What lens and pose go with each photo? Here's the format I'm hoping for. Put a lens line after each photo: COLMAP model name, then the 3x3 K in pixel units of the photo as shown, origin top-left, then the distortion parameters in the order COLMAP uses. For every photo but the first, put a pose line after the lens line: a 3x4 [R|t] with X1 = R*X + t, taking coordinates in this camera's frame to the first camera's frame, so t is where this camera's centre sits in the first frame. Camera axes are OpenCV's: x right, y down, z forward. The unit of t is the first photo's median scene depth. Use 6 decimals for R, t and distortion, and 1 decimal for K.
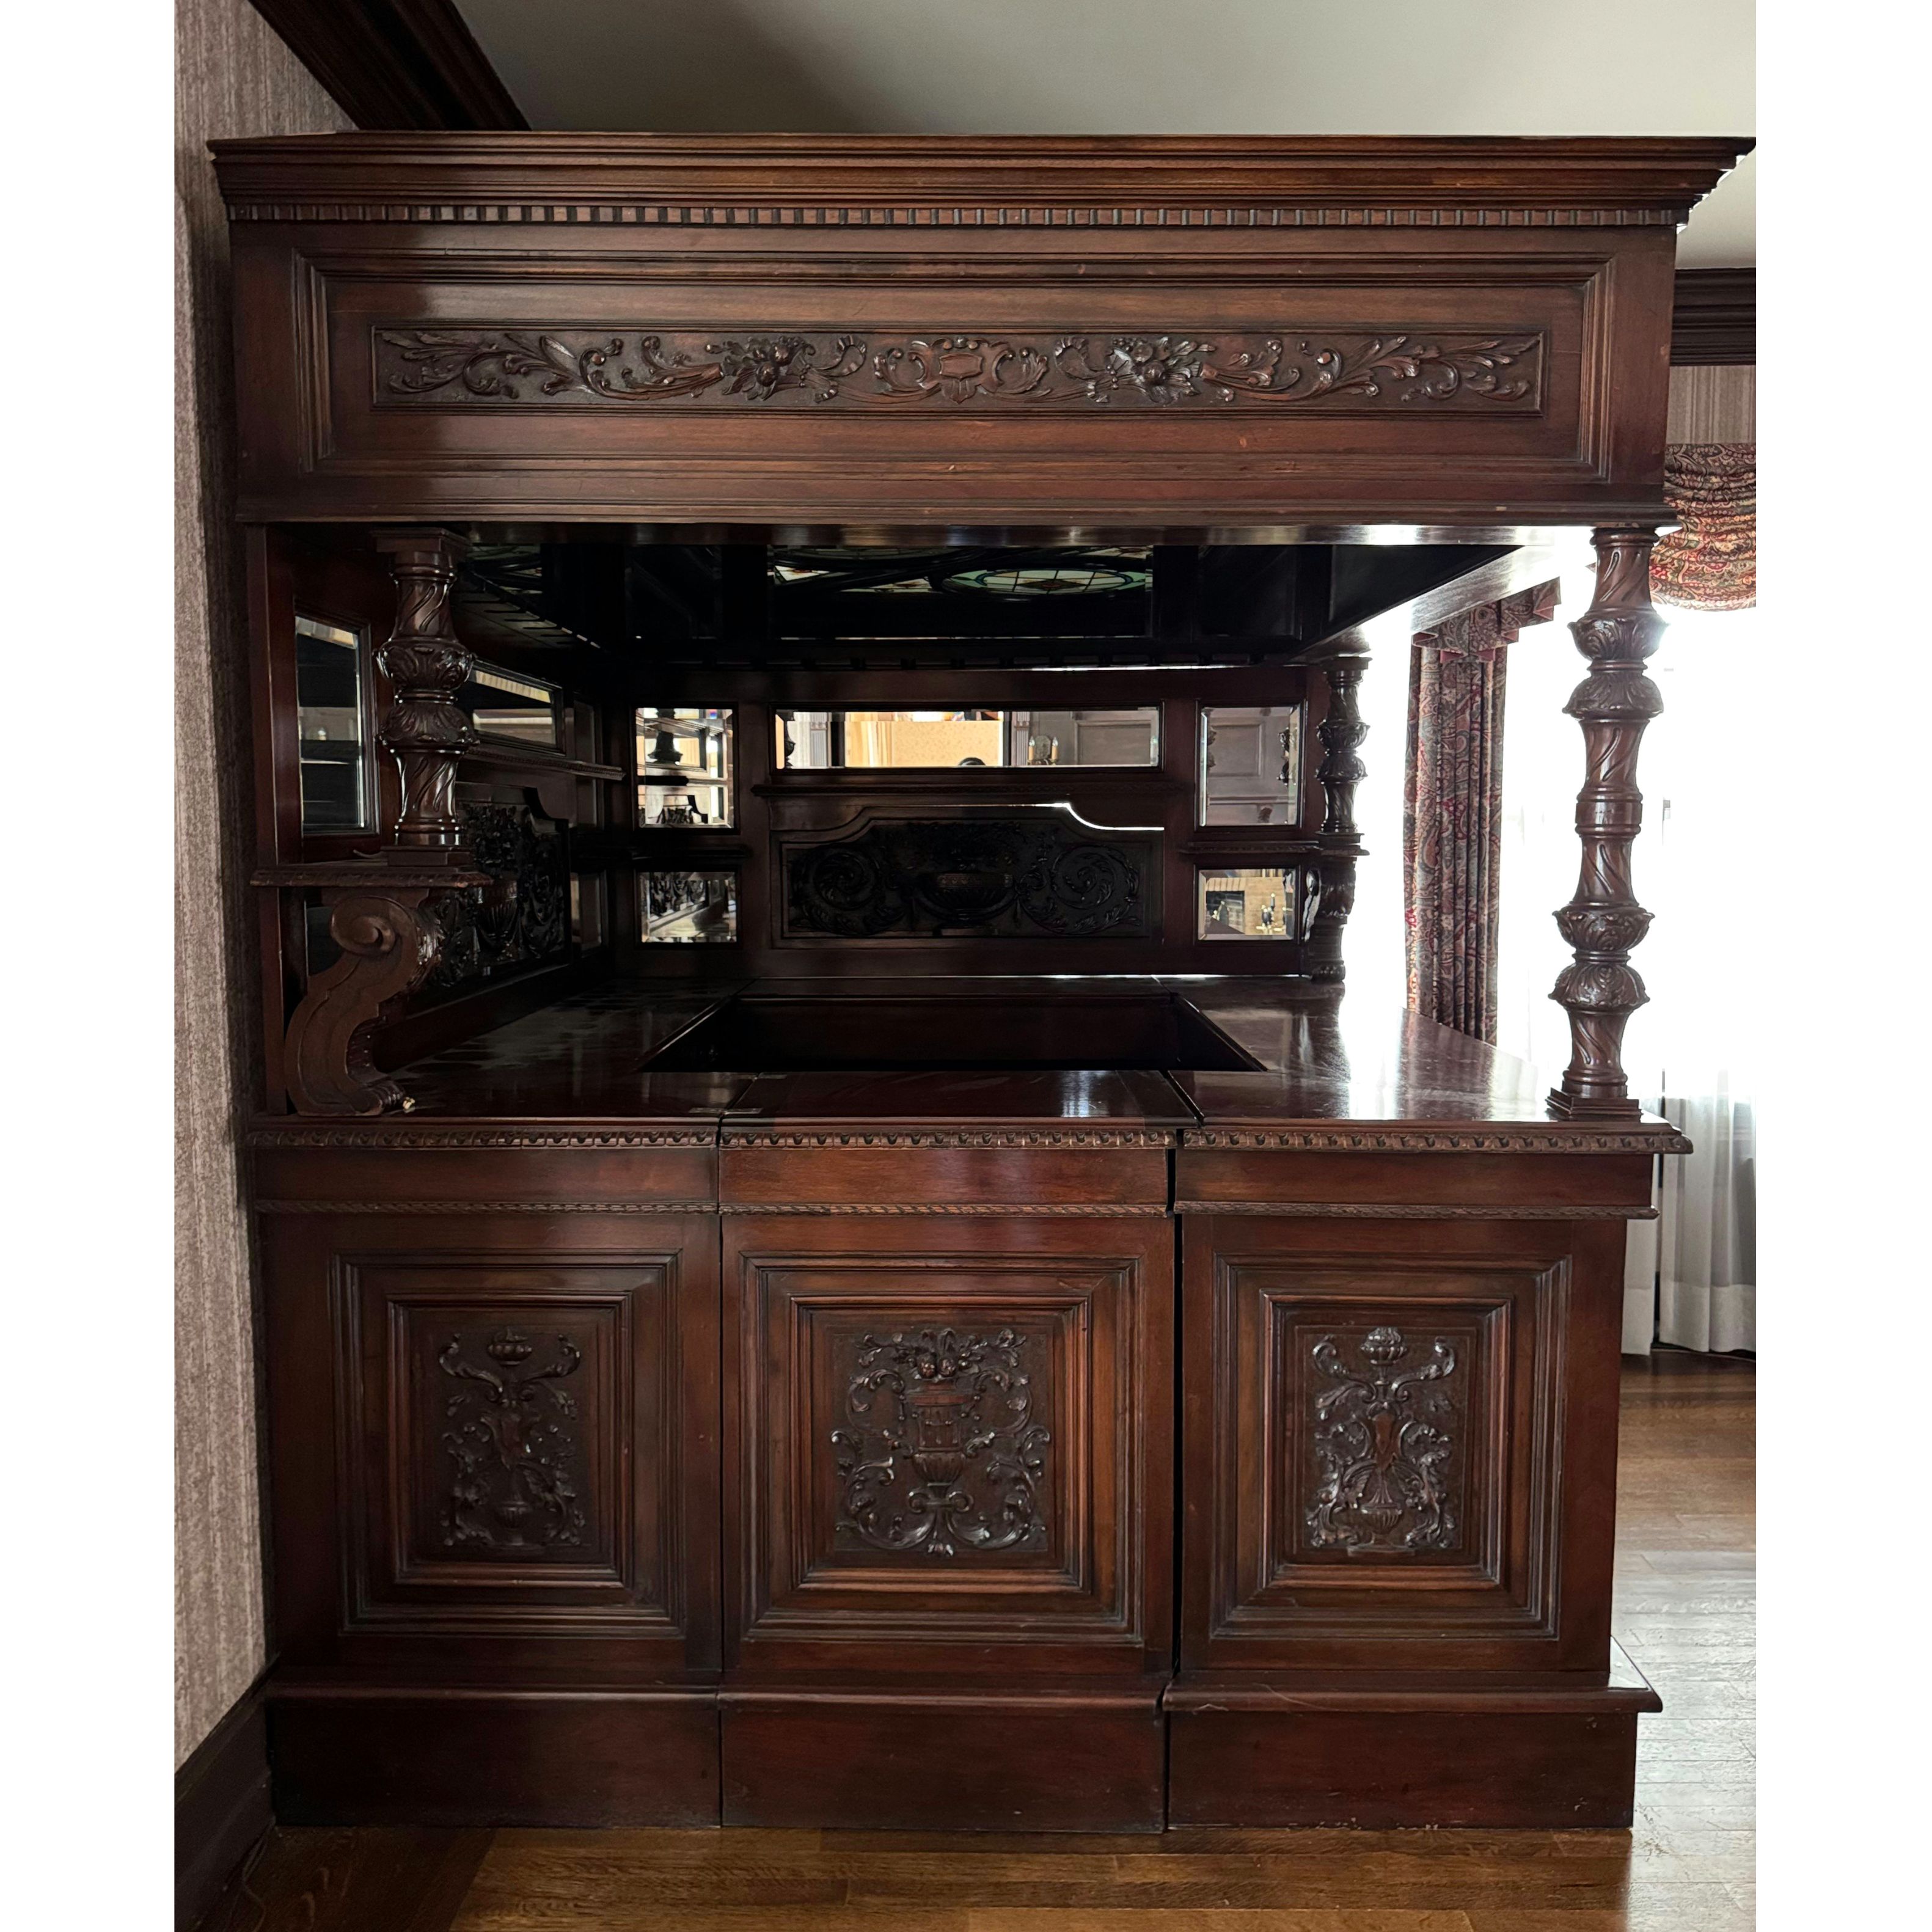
lens RADIAL K [[1533.6, 0, 954.9], [0, 1533.6, 957.5], [0, 0, 1]] dist [0.086449, -0.121968]
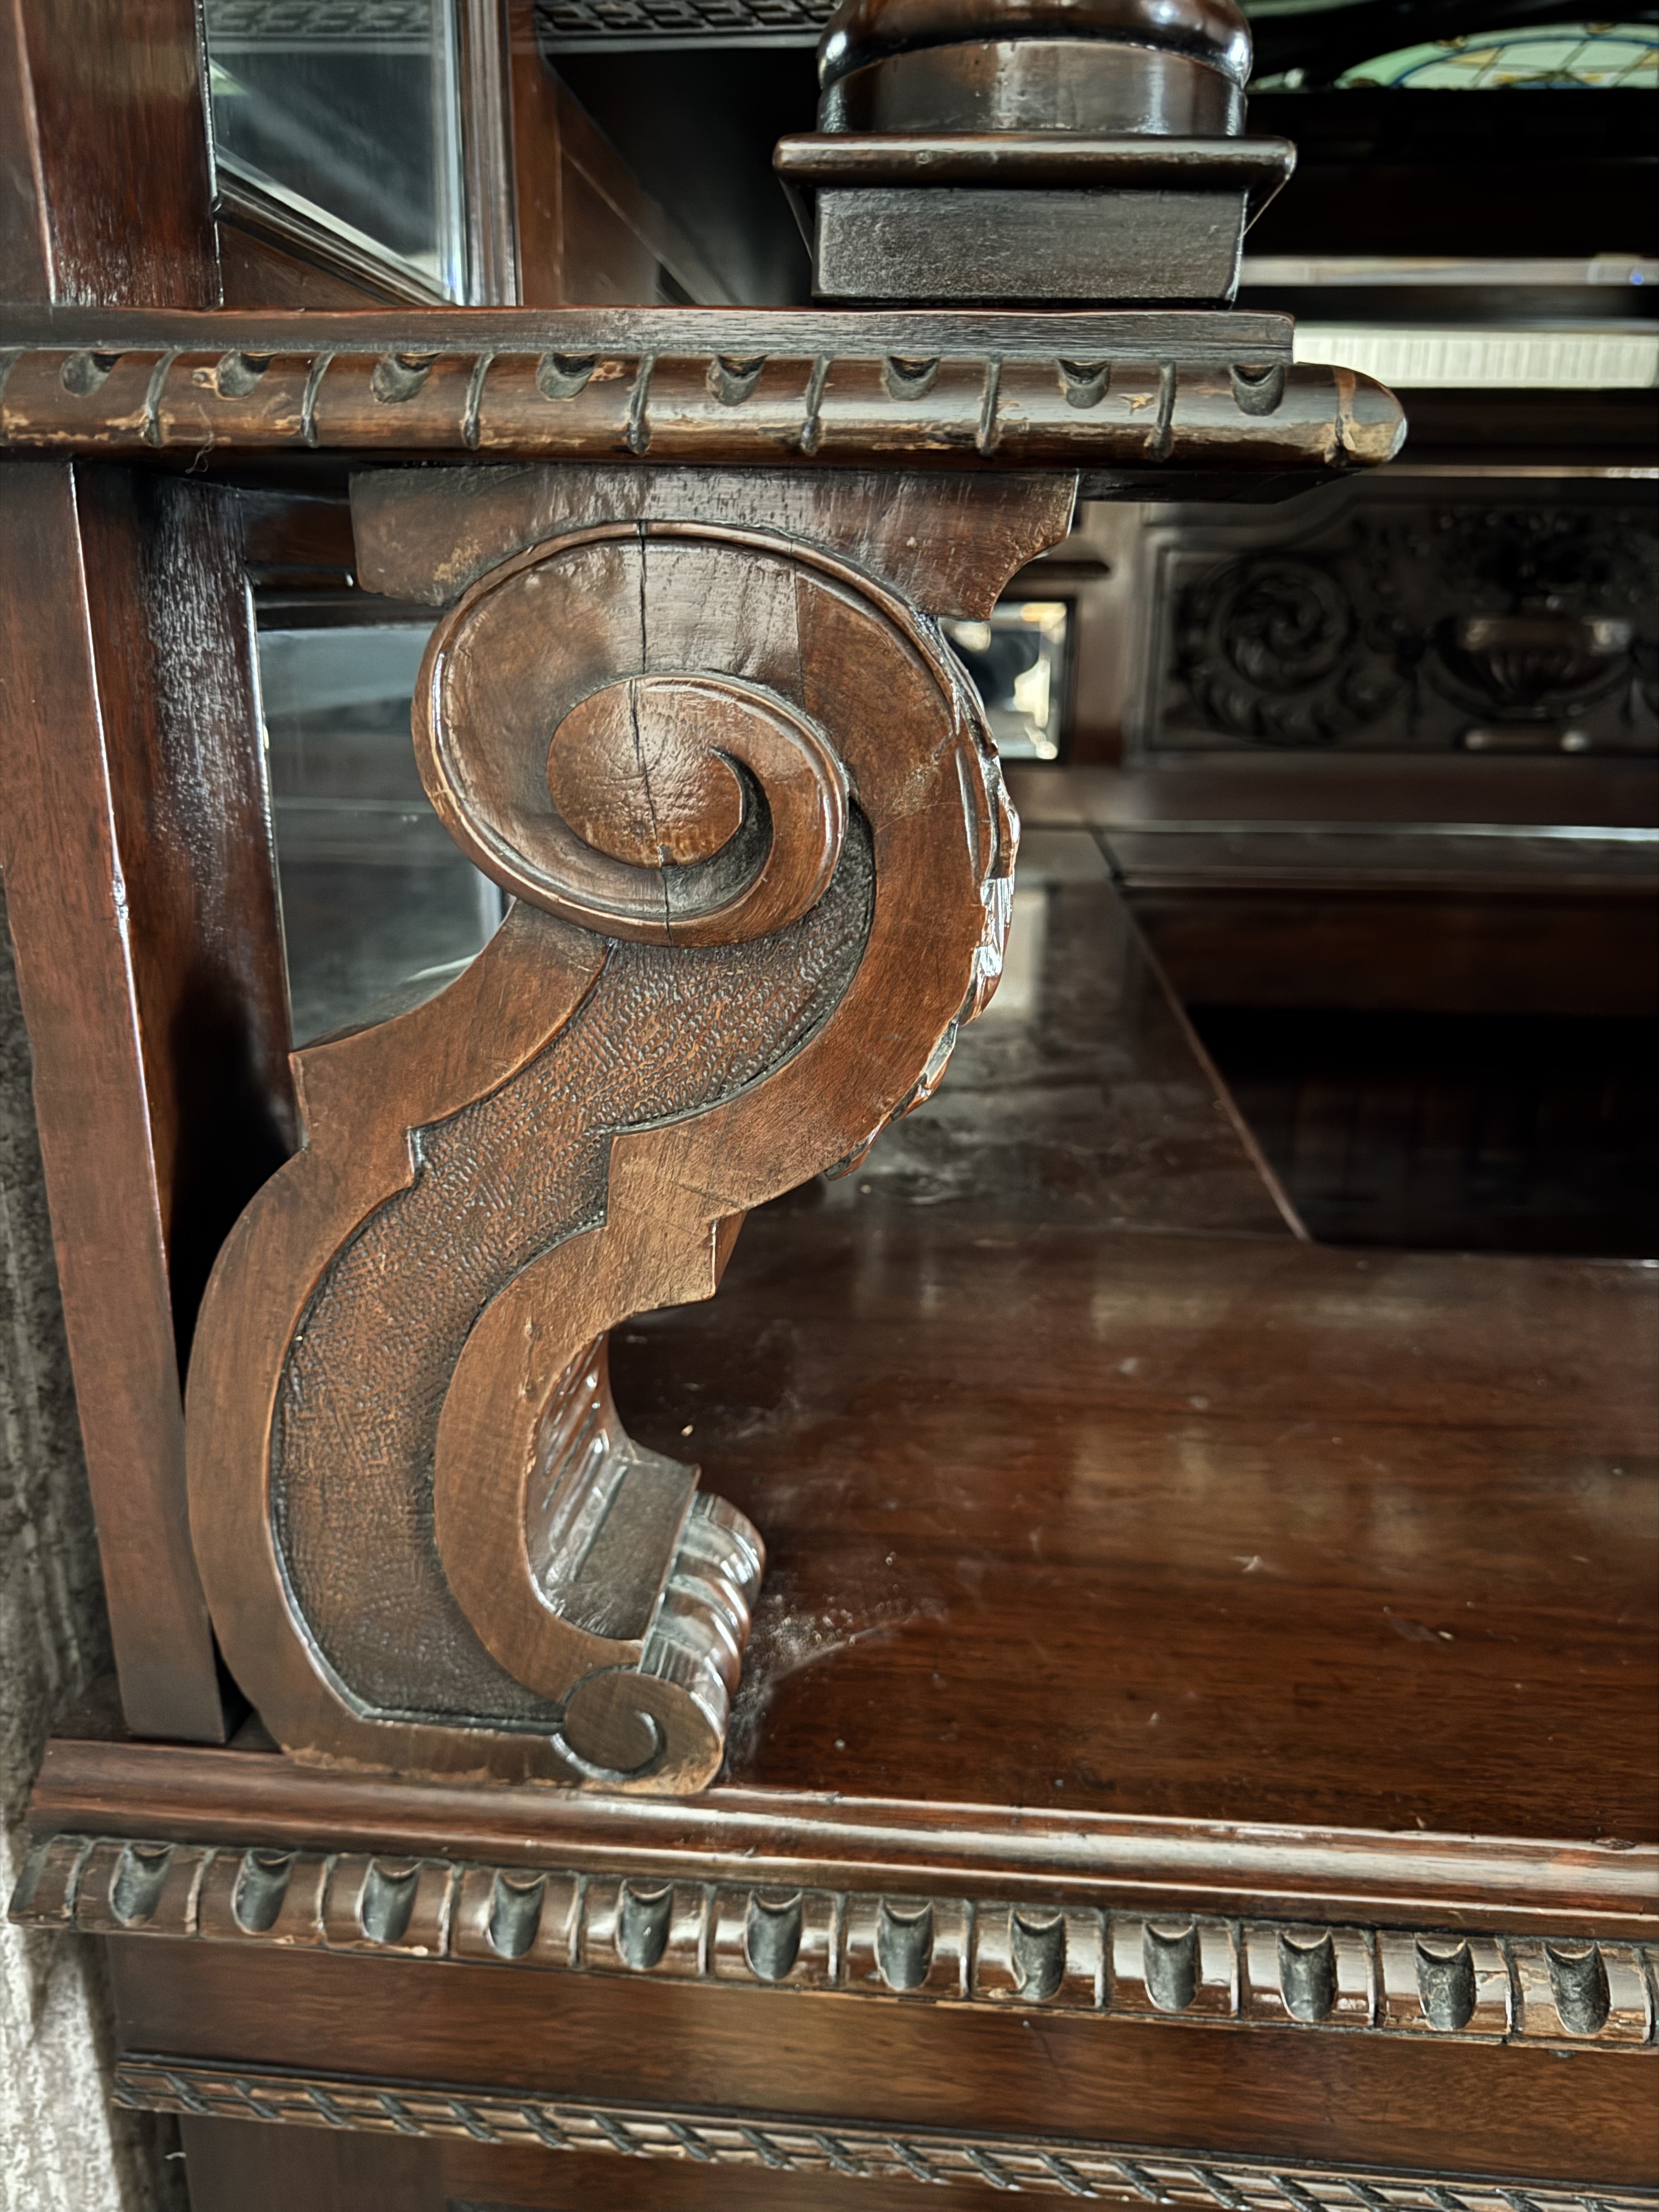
lens RADIAL K [[1574.1, 0, 822.3], [0, 1574.1, 1090.2], [0, 0, 1]] dist [0.056454, -0.071779]
pose [[0.998150, 0.033040, -0.051034, -0.333798], [-0.021455, 0.976861, 0.212795, -0.018689], [0.056884, -0.211306, 0.975763, 0.793591]]
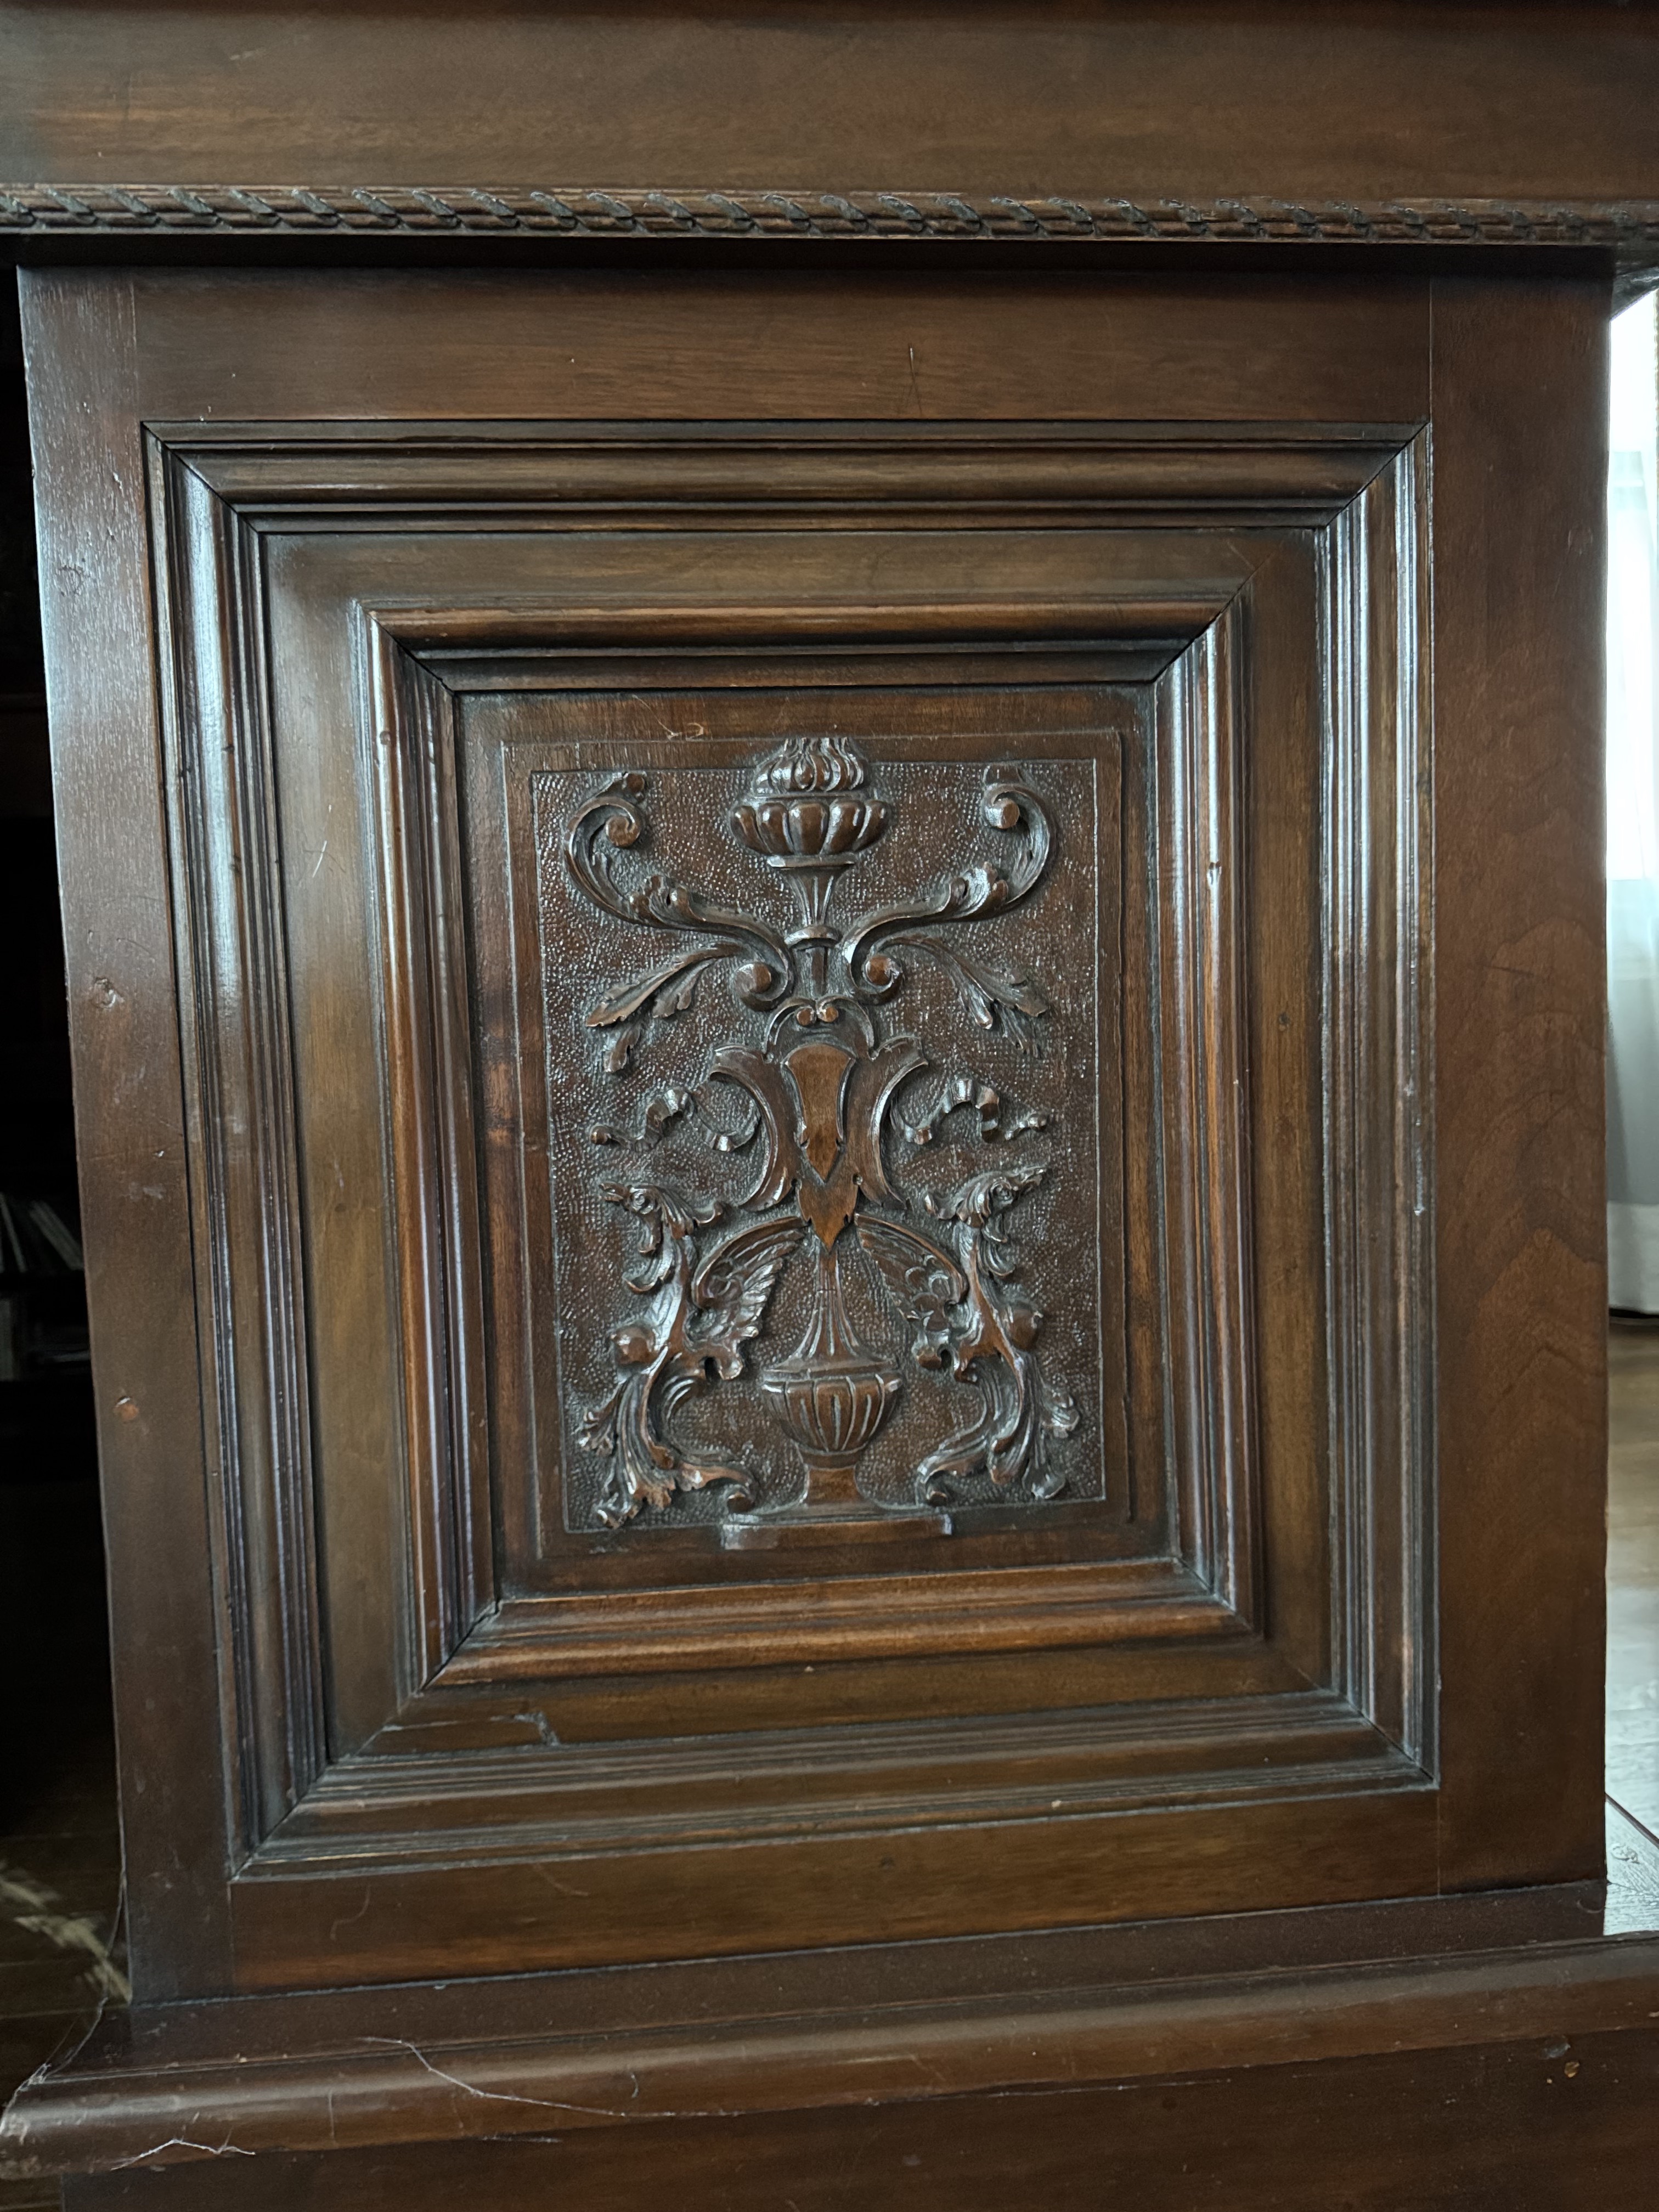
lens RADIAL K [[1574.1, 0, 845.8], [0, 1574.1, 1106.6], [0, 0, 1]] dist [0.056454, -0.071779]
pose [[0.995382, -0.038051, 0.088135, 0.252894], [0.041339, 0.998504, -0.035794, 0.313937], [-0.086641, 0.039272, 0.995465, 0.701403]]
